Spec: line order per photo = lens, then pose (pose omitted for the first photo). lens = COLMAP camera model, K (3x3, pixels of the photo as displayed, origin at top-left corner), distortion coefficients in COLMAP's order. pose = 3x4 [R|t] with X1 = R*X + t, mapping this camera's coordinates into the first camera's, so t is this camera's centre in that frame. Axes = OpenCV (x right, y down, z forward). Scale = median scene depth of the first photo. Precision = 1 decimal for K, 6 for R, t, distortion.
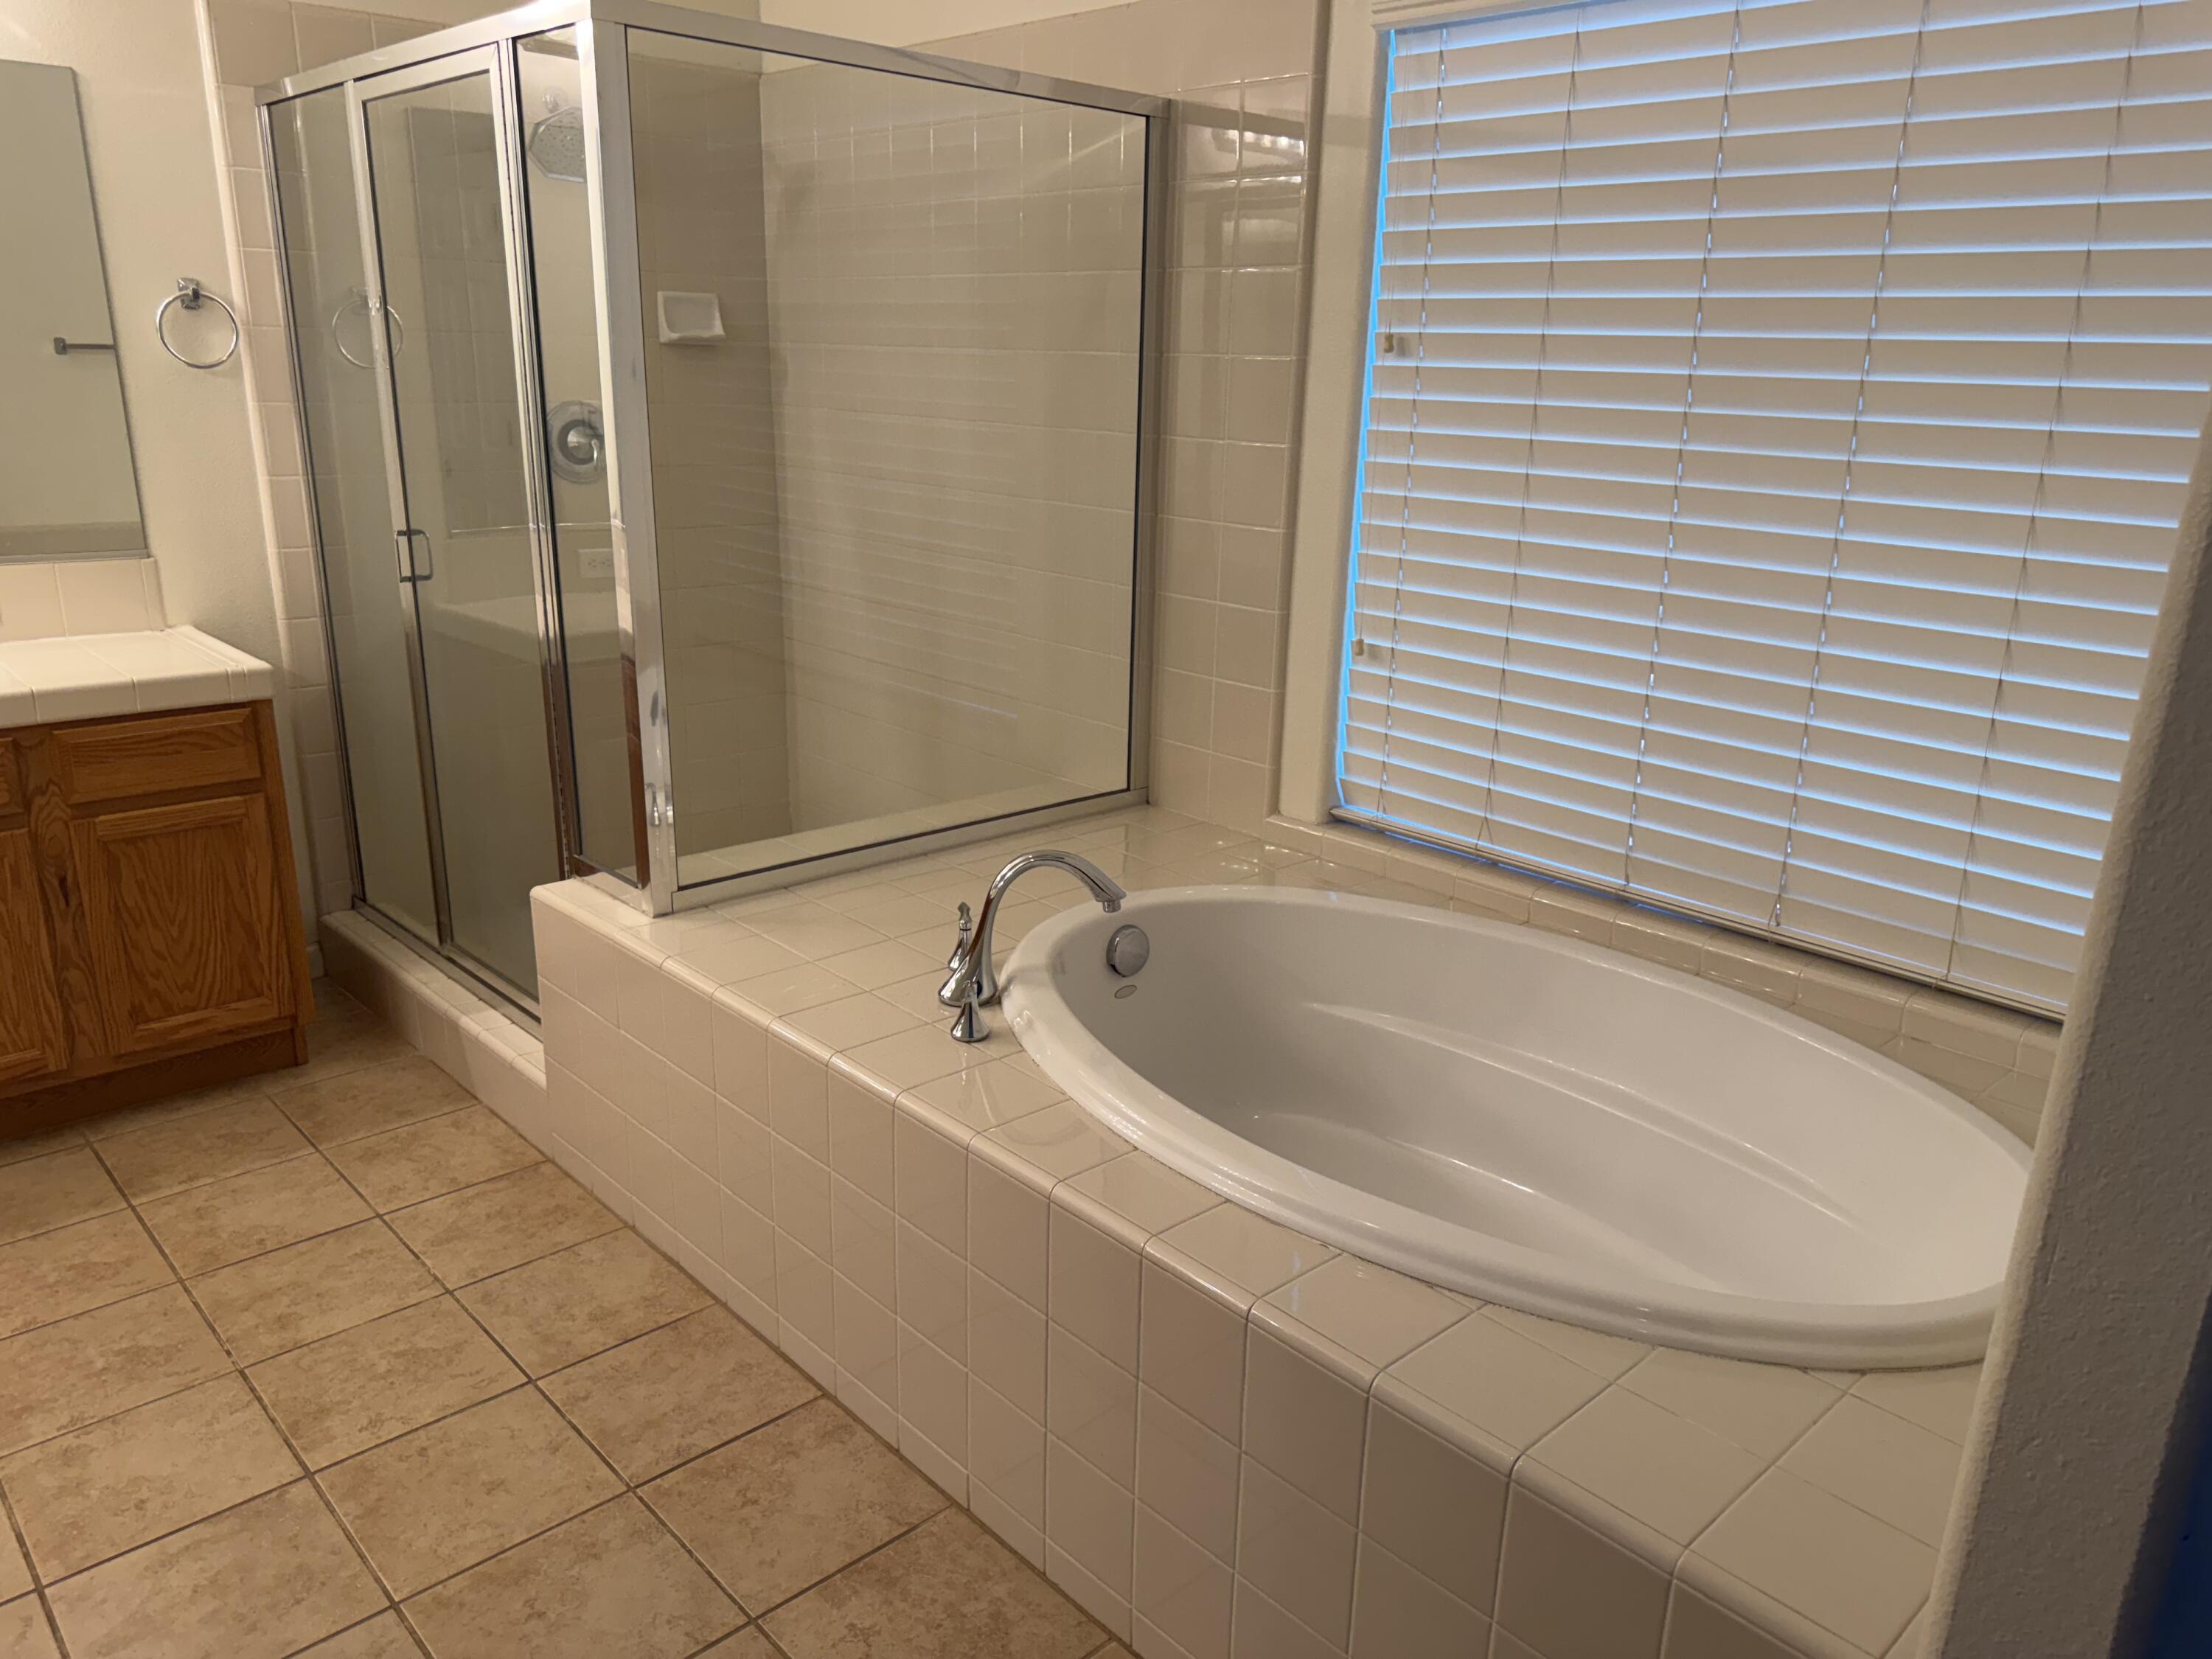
lens RADIAL K [[1562.1, 0, 1103.3], [0, 1562.1, 841.4], [0, 0, 1]] dist [0.057856, -0.077283]
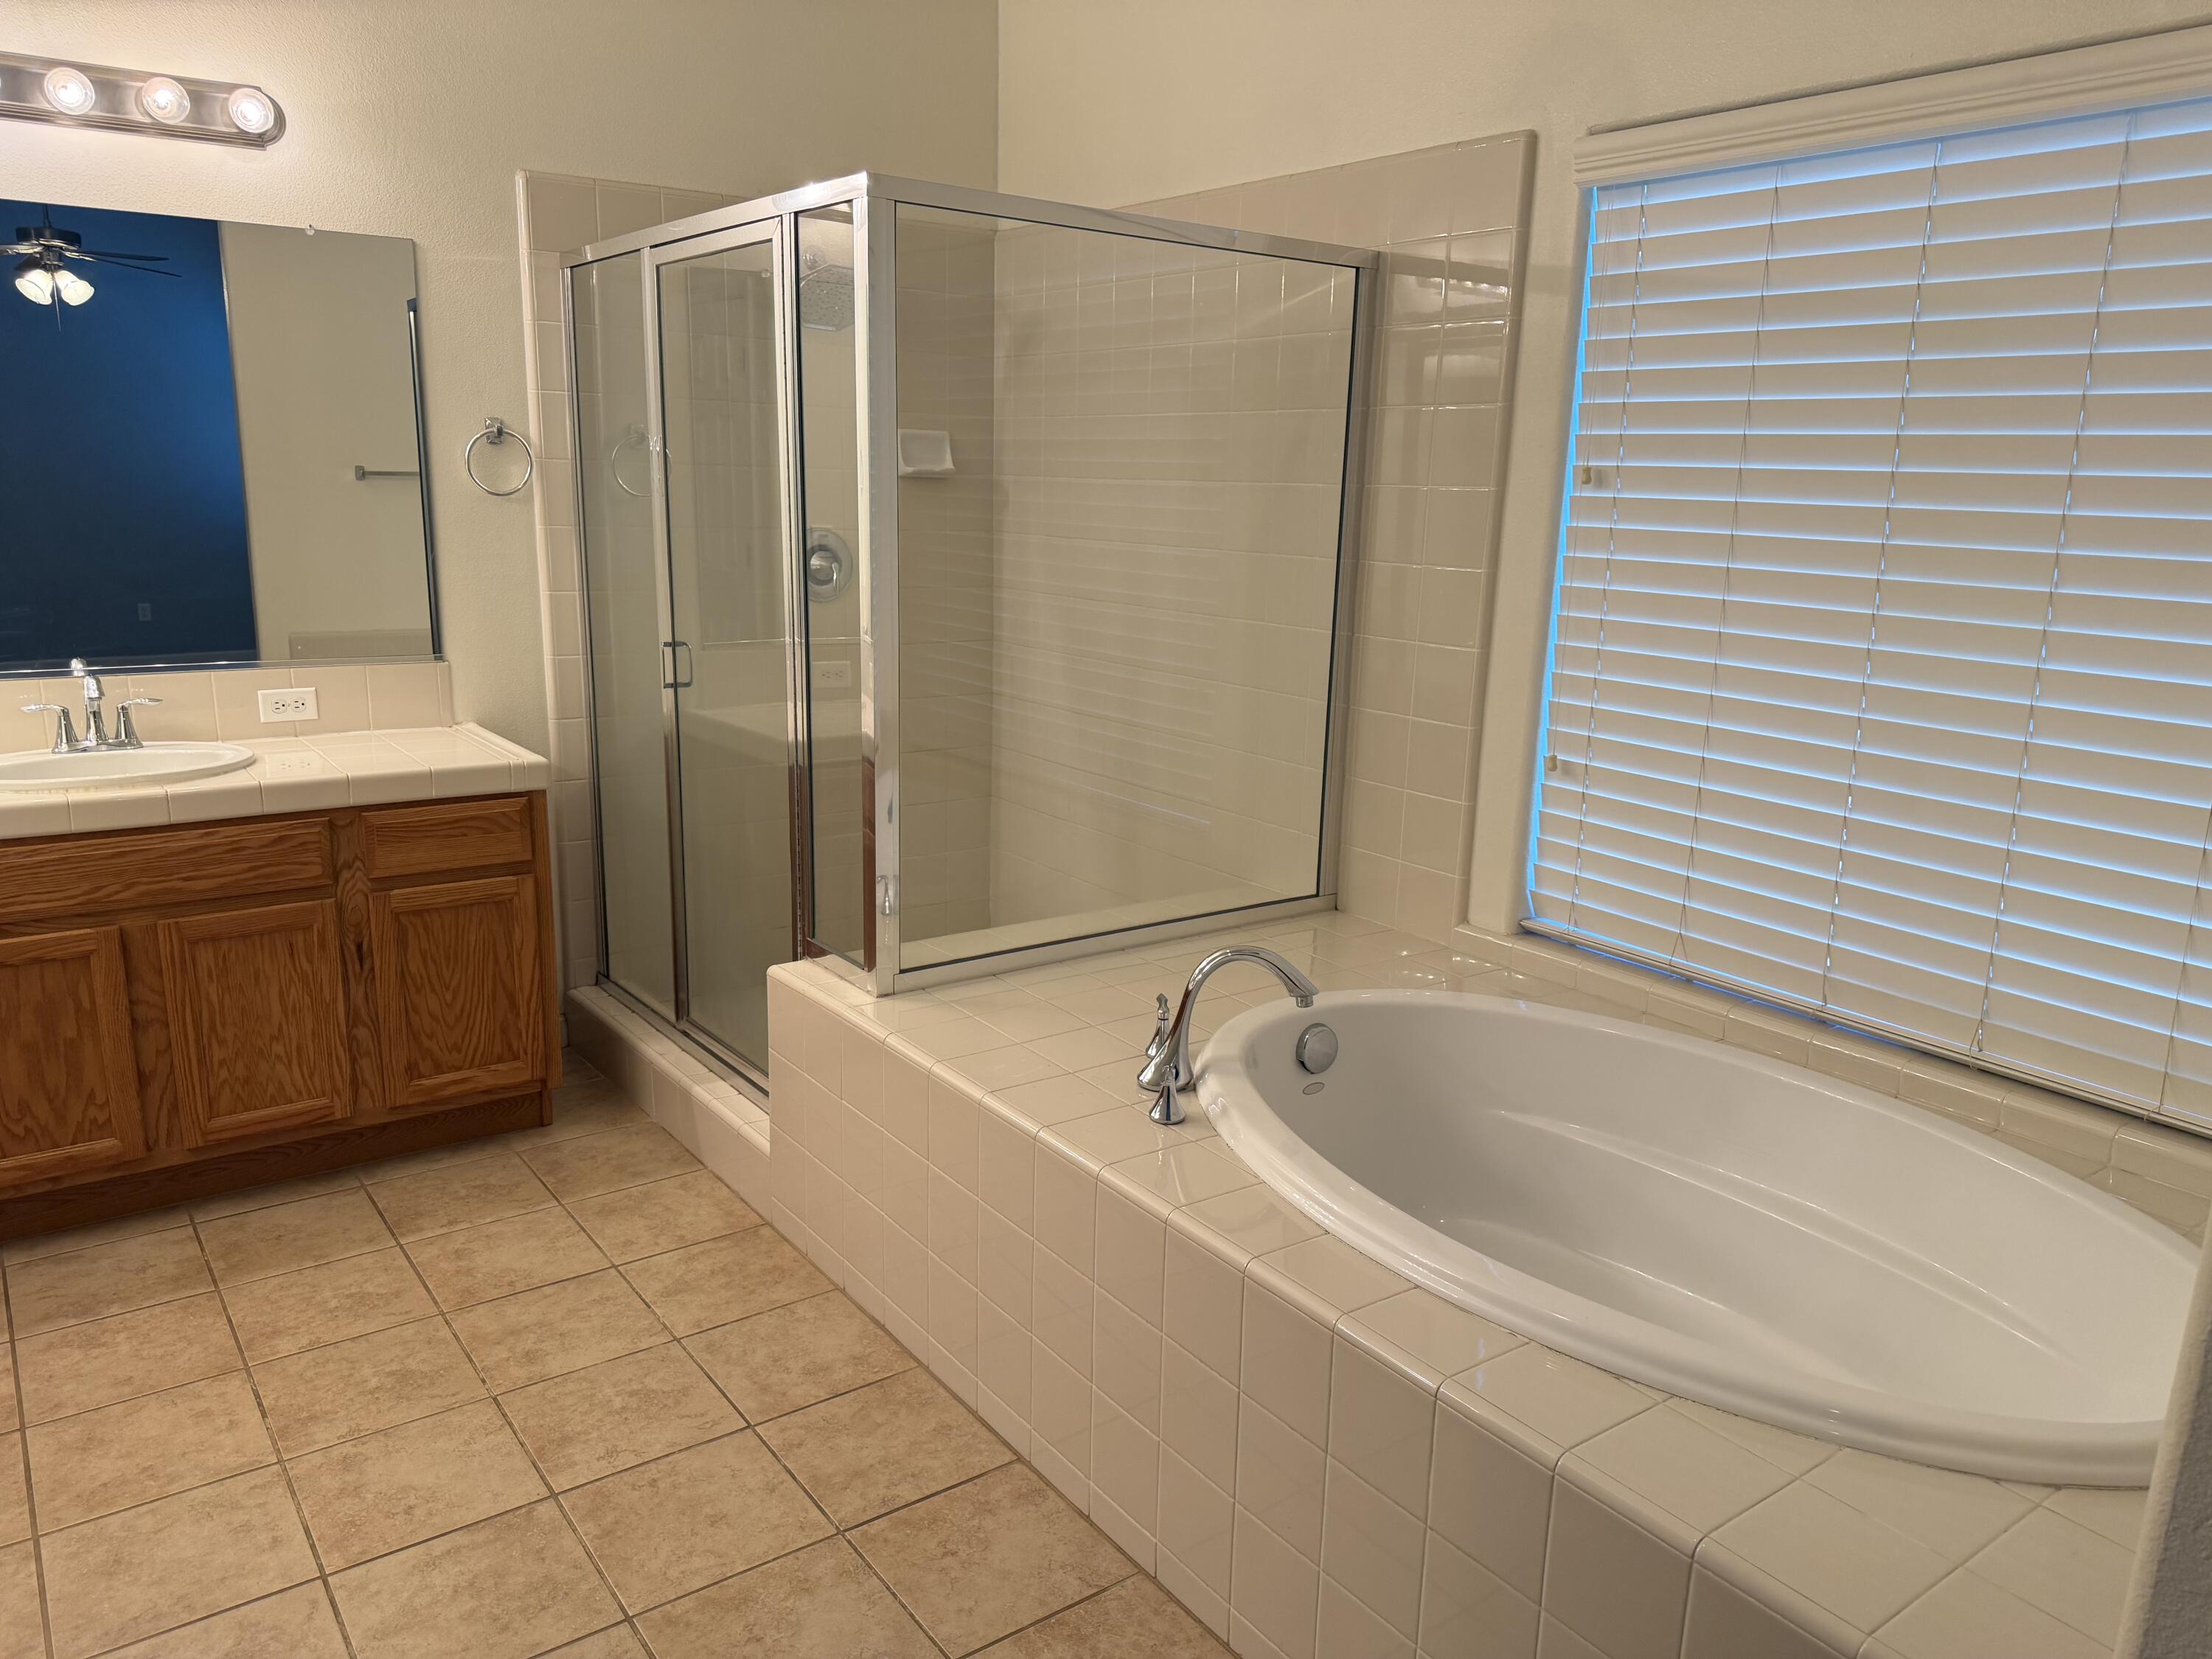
lens RADIAL K [[1562.1, 0, 1103.3], [0, 1562.1, 841.4], [0, 0, 1]] dist [0.057856, -0.077283]
pose [[0.993031, 0.027794, -0.114531, -0.010730], [-0.036040, 0.996856, -0.070567, 0.010789], [0.112210, 0.074203, 0.990910, -0.054061]]
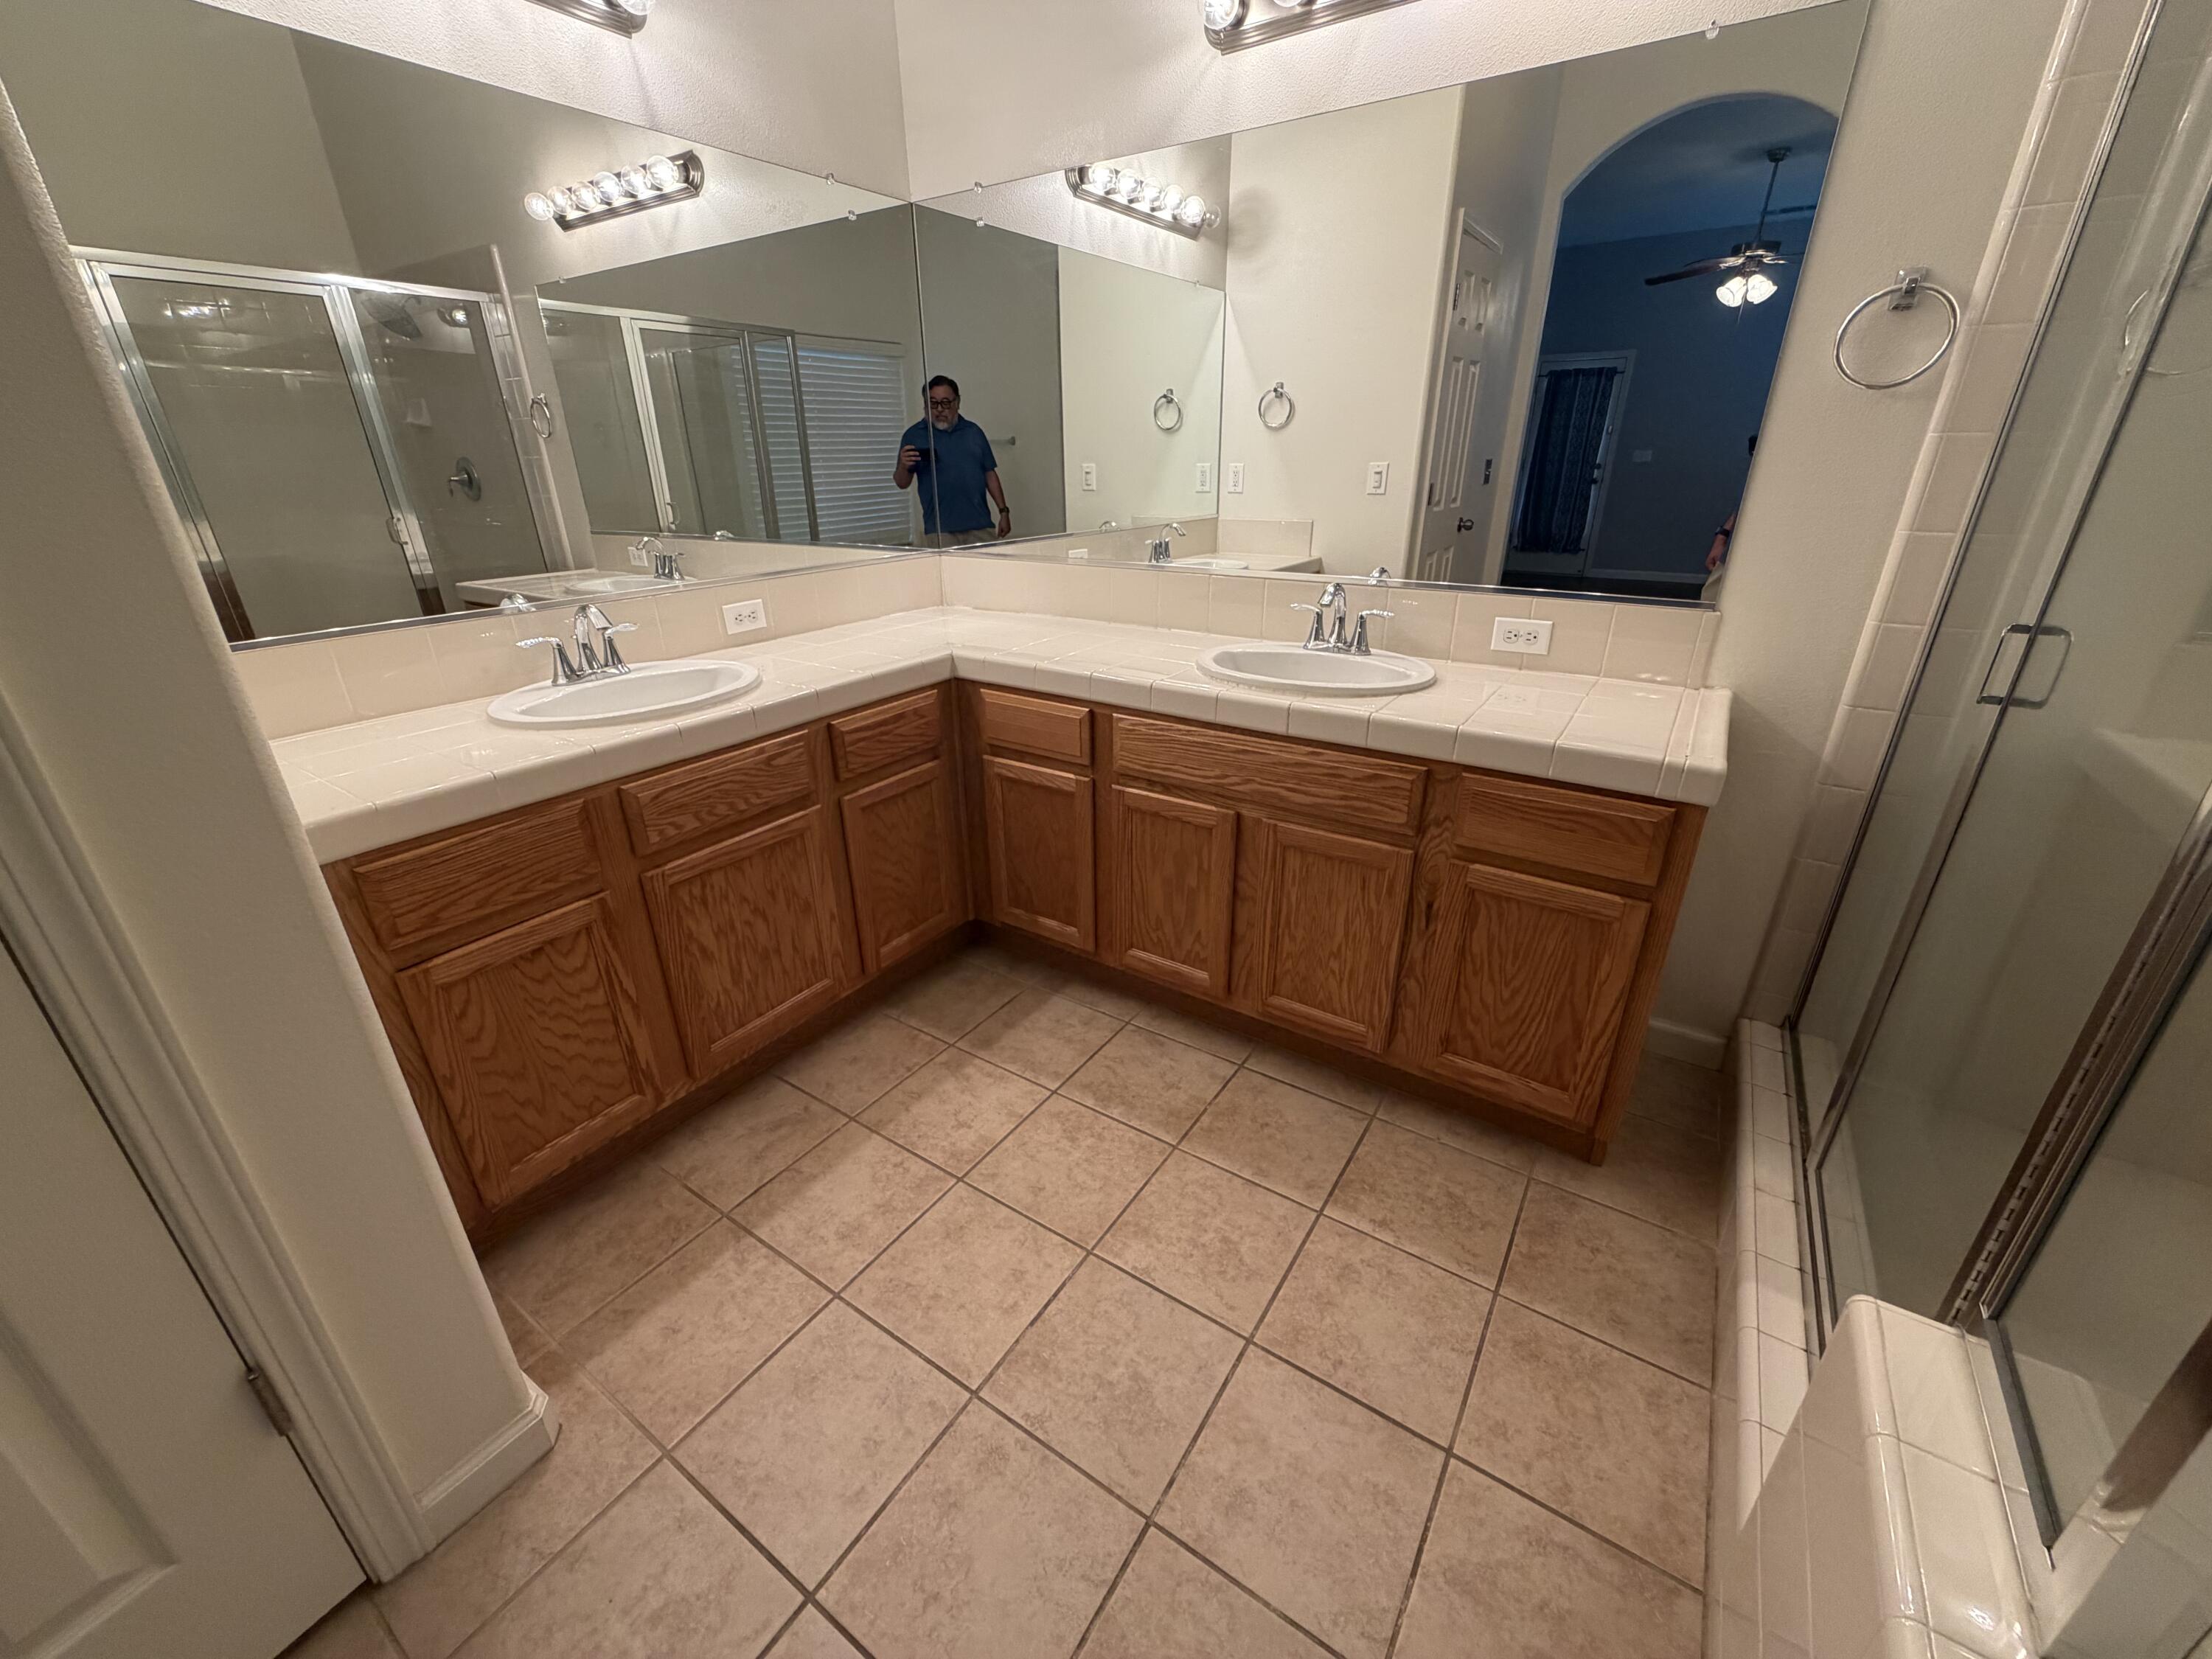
lens RADIAL K [[883.6, 0, 1106.0], [0, 883.6, 829.5], [0, 0, 1]] dist [0.002437, 0.000007]
pose [[0.229675, 0.361232, -0.903748, -0.201889], [-0.274471, 0.914922, 0.295946, -0.141765], [0.933764, 0.180081, 0.309282, 0.630048]]
